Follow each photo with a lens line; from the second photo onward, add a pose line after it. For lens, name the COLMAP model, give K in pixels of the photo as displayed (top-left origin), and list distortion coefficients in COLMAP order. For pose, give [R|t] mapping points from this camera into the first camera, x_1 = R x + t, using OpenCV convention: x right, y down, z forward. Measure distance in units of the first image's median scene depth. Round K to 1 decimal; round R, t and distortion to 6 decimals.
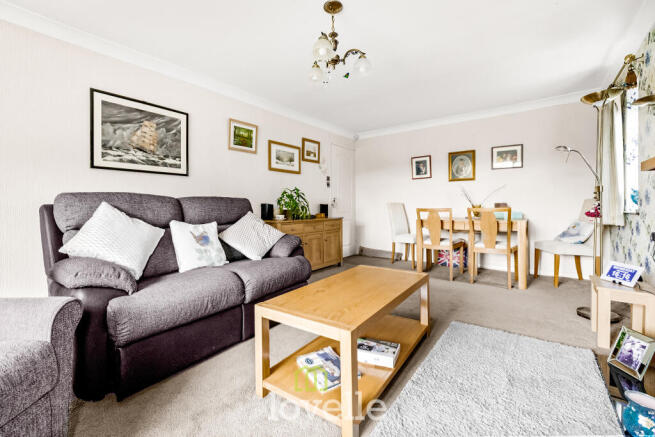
lens RADIAL K [[287.7, 0, 329.6], [0, 287.7, 212.5], [0, 0, 1]] dist [-0.000963, -0.000069]
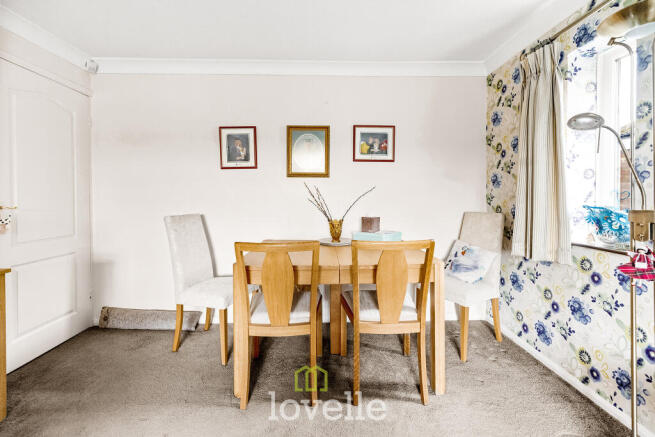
lens RADIAL K [[287.7, 0, 326.7], [0, 287.7, 201.3], [0, 0, 1]] dist [-0.000963, -0.000069]
pose [[0.799900, 0.002046, 0.600129, 0.131820], [0.002649, 0.999972, -0.006940, -0.052894], [-0.600127, 0.007141, 0.799873, 0.482249]]
